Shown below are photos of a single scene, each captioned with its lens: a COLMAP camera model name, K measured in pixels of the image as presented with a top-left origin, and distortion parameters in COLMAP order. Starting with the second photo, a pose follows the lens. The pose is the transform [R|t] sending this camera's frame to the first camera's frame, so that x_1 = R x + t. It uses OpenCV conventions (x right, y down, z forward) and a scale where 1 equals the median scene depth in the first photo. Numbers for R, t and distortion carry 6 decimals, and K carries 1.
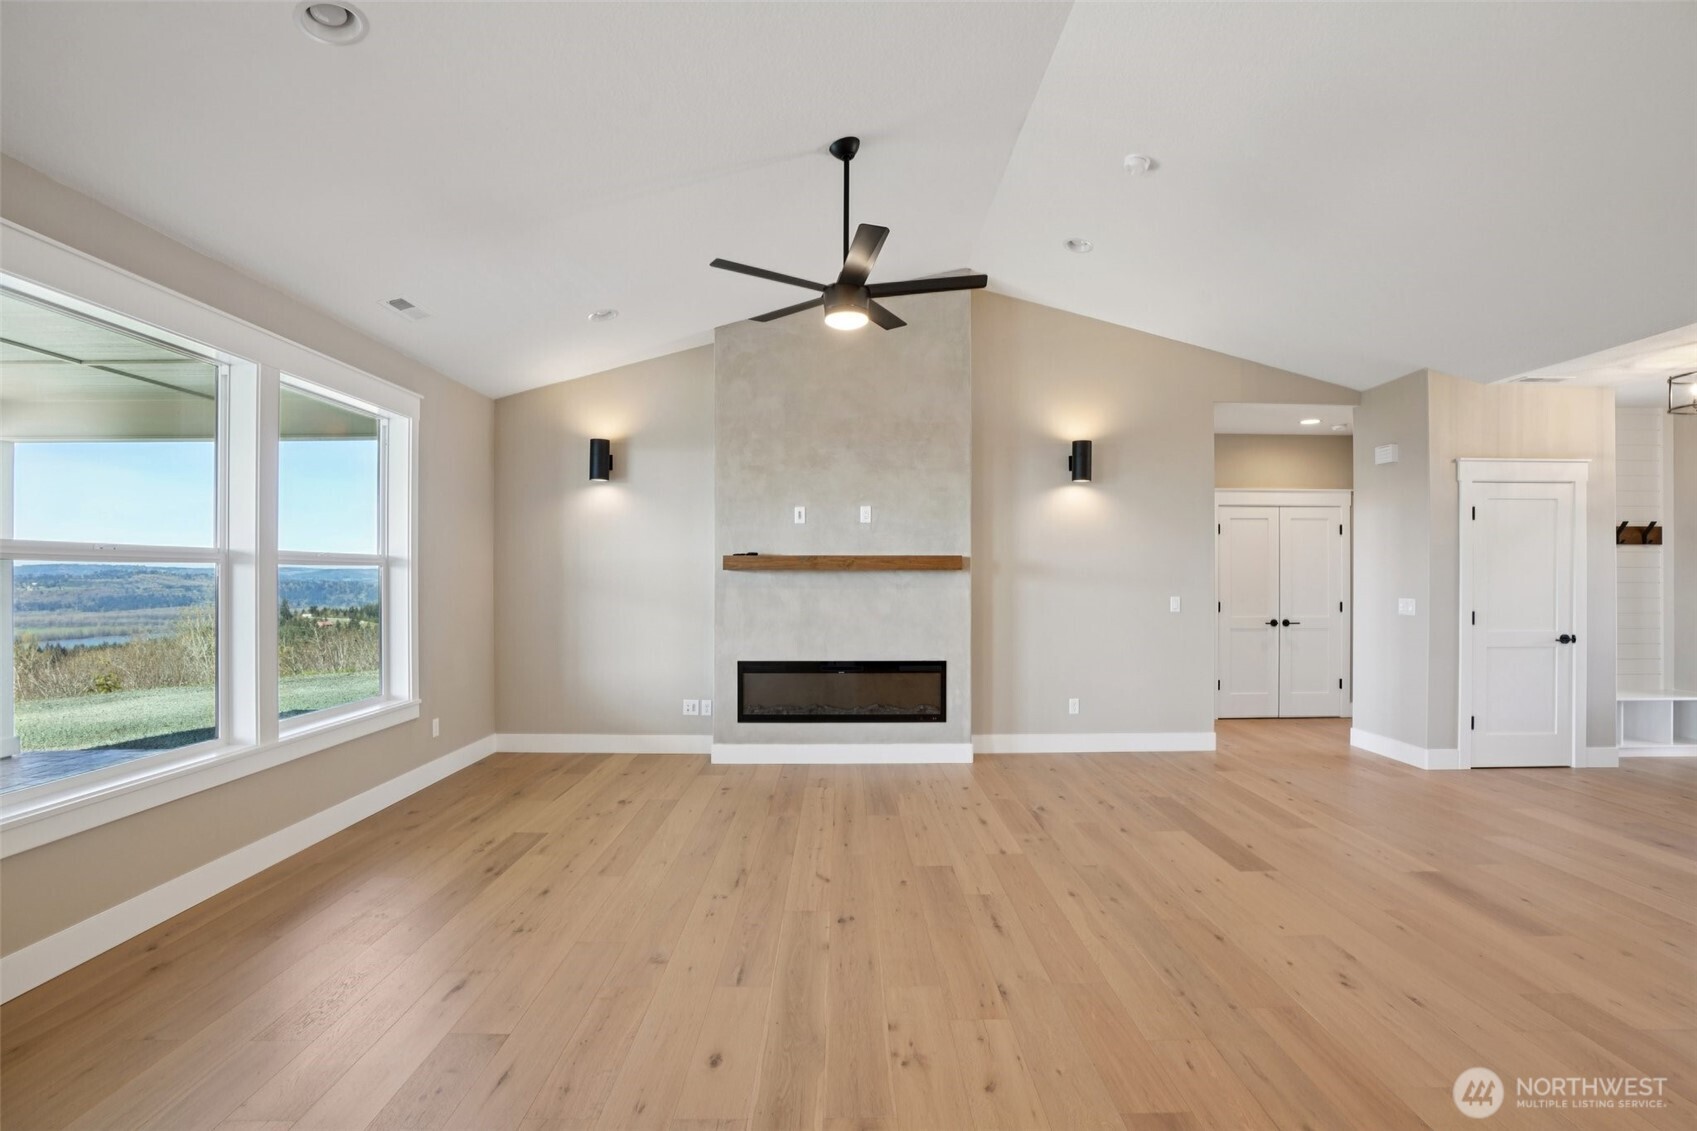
lens RADIAL K [[788.6, 0, 849.4], [0, 788.6, 570.4], [0, 0, 1]] dist [-0.078474, 0.029776]
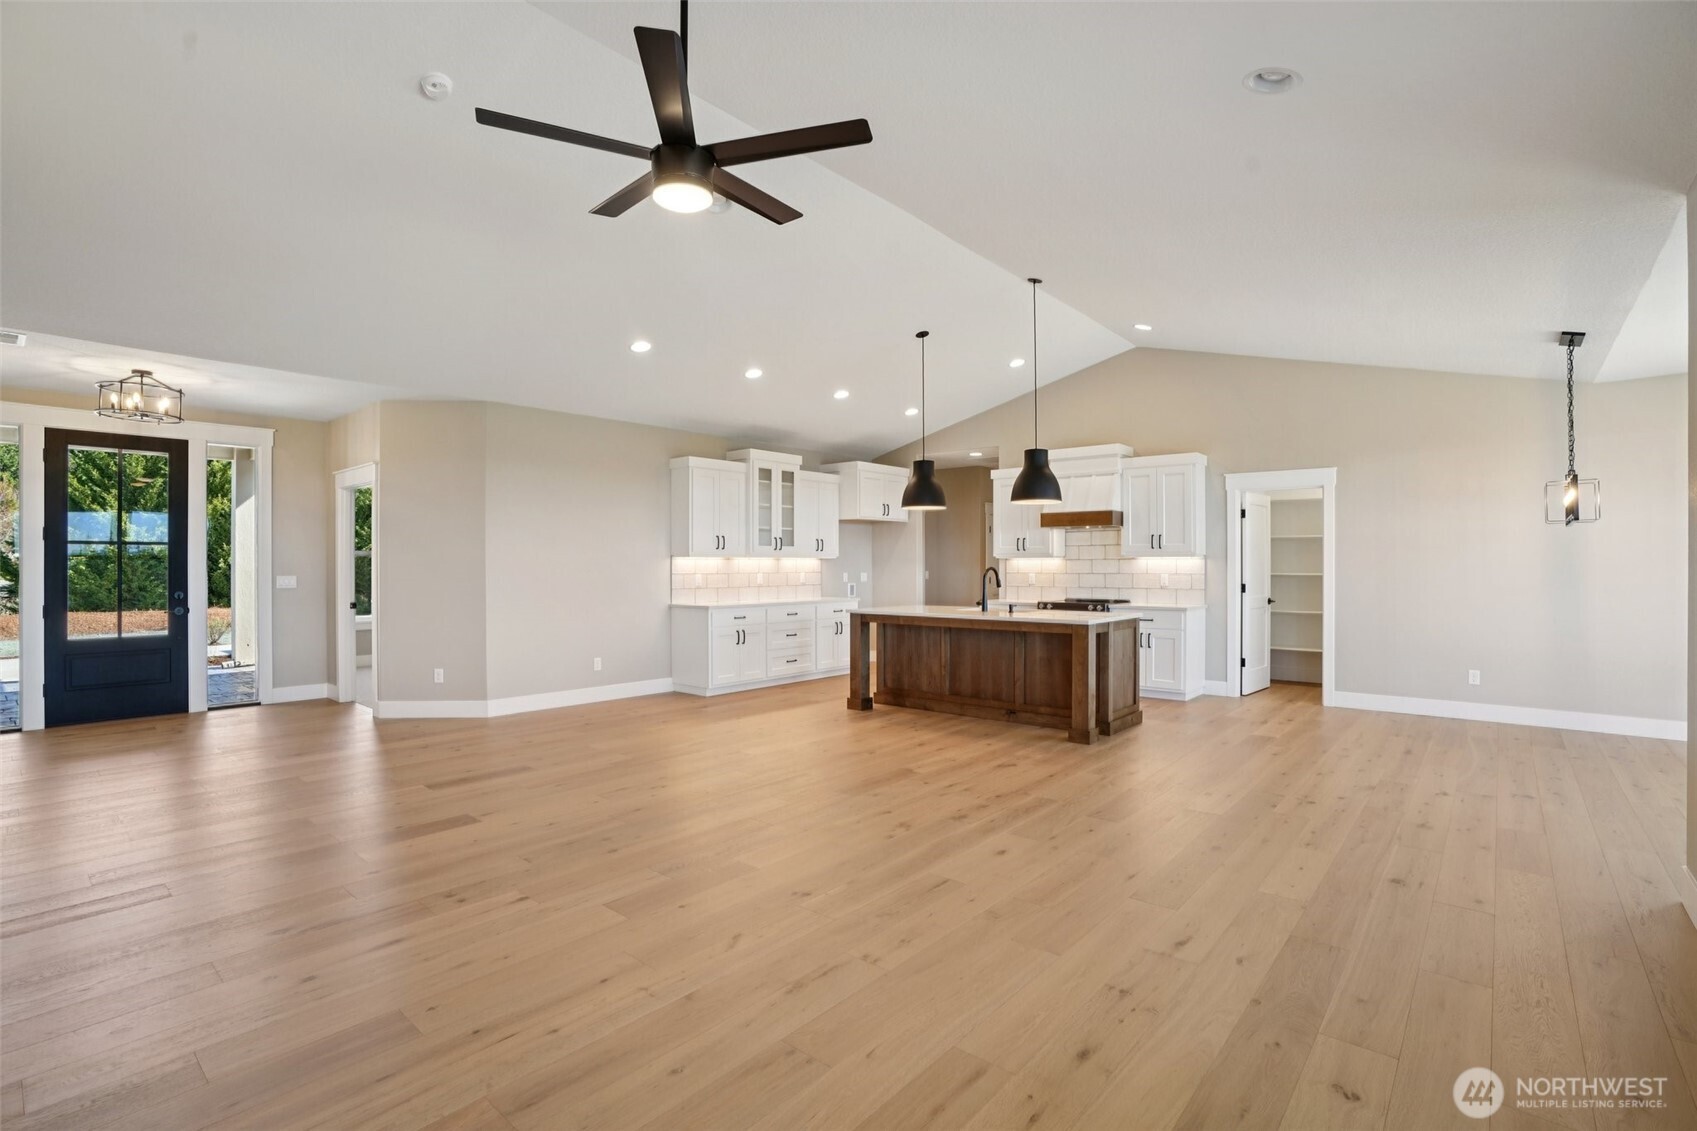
lens RADIAL K [[788.6, 0, 849.4], [0, 788.6, 570.4], [0, 0, 1]] dist [-0.078474, 0.029776]
pose [[-0.752165, -0.004850, 0.658957, -0.385694], [-0.001307, 0.999982, 0.005869, 0.015586], [-0.658974, 0.003553, -0.752158, 0.932784]]
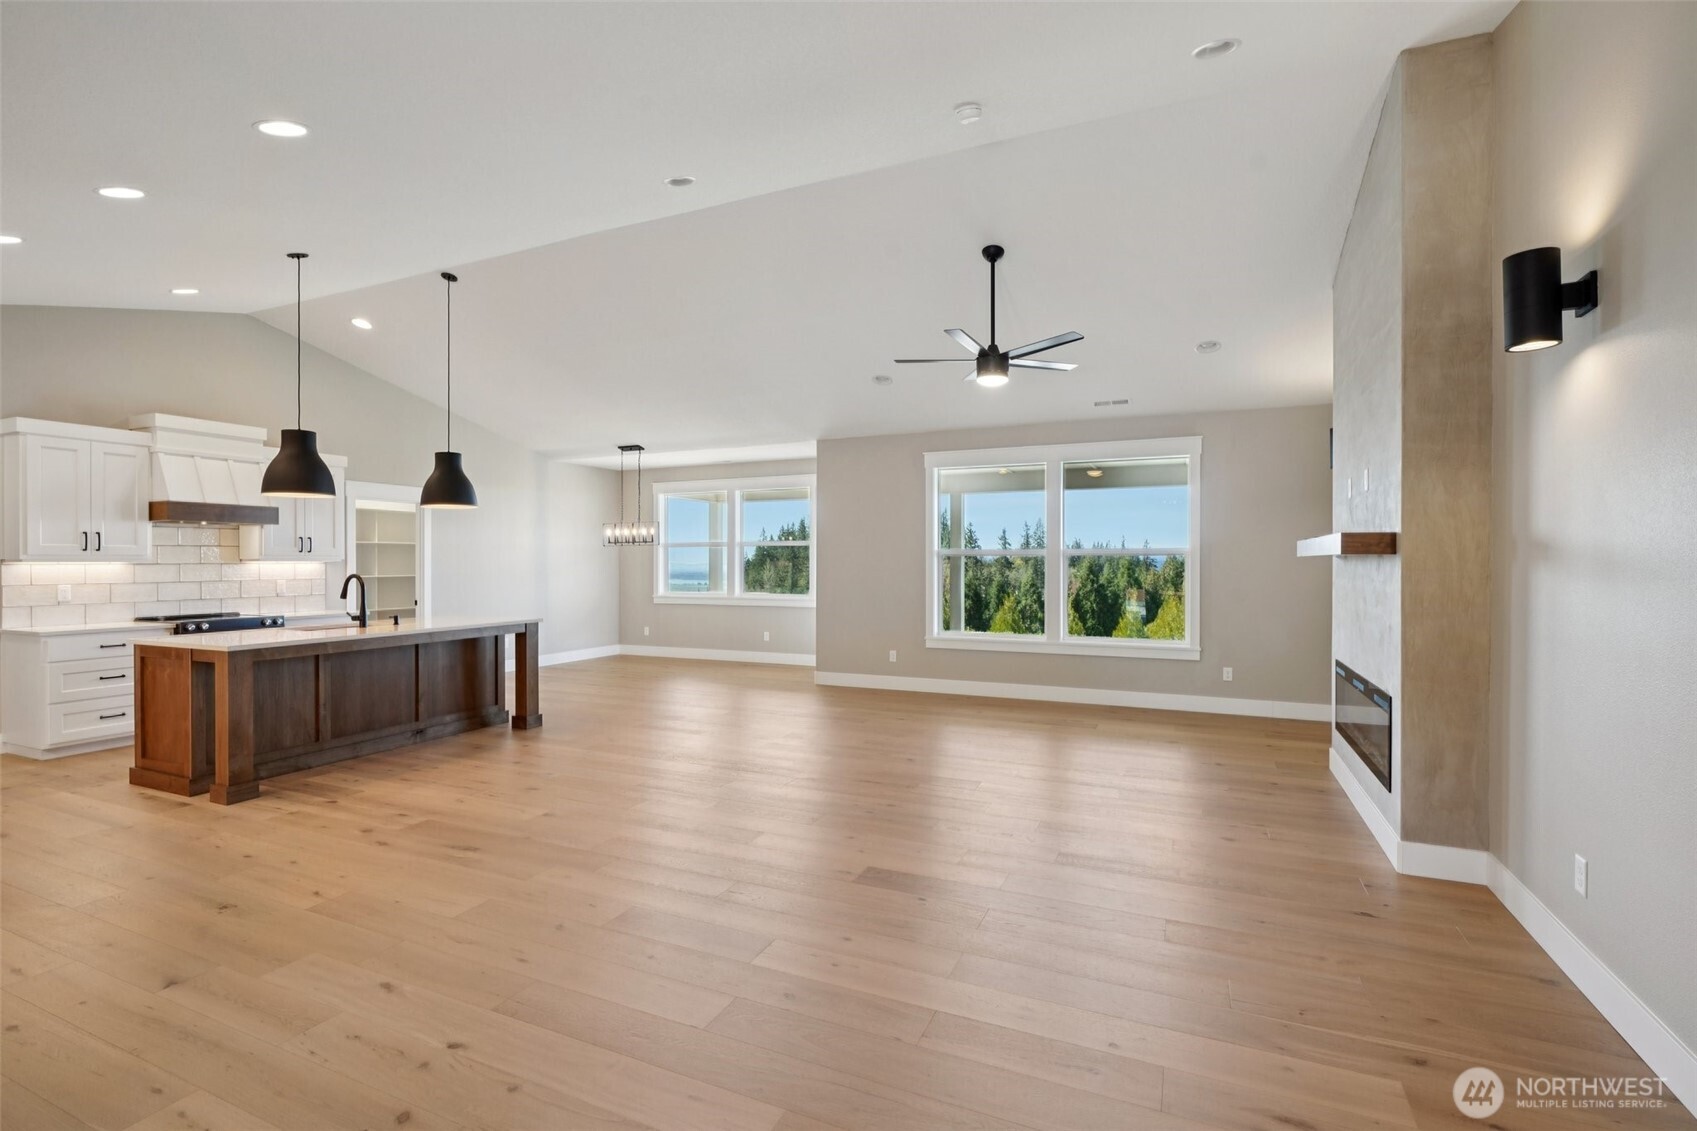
lens RADIAL K [[776.6, 0, 848.6], [0, 776.6, 556.3], [0, 0, 1]] dist [-0.005876, 0.000580]
pose [[-0.418936, -0.004101, -0.908007, 0.890823], [0.004231, 0.999970, -0.006468, 0.002919], [0.908006, -0.006552, -0.418906, 0.875739]]
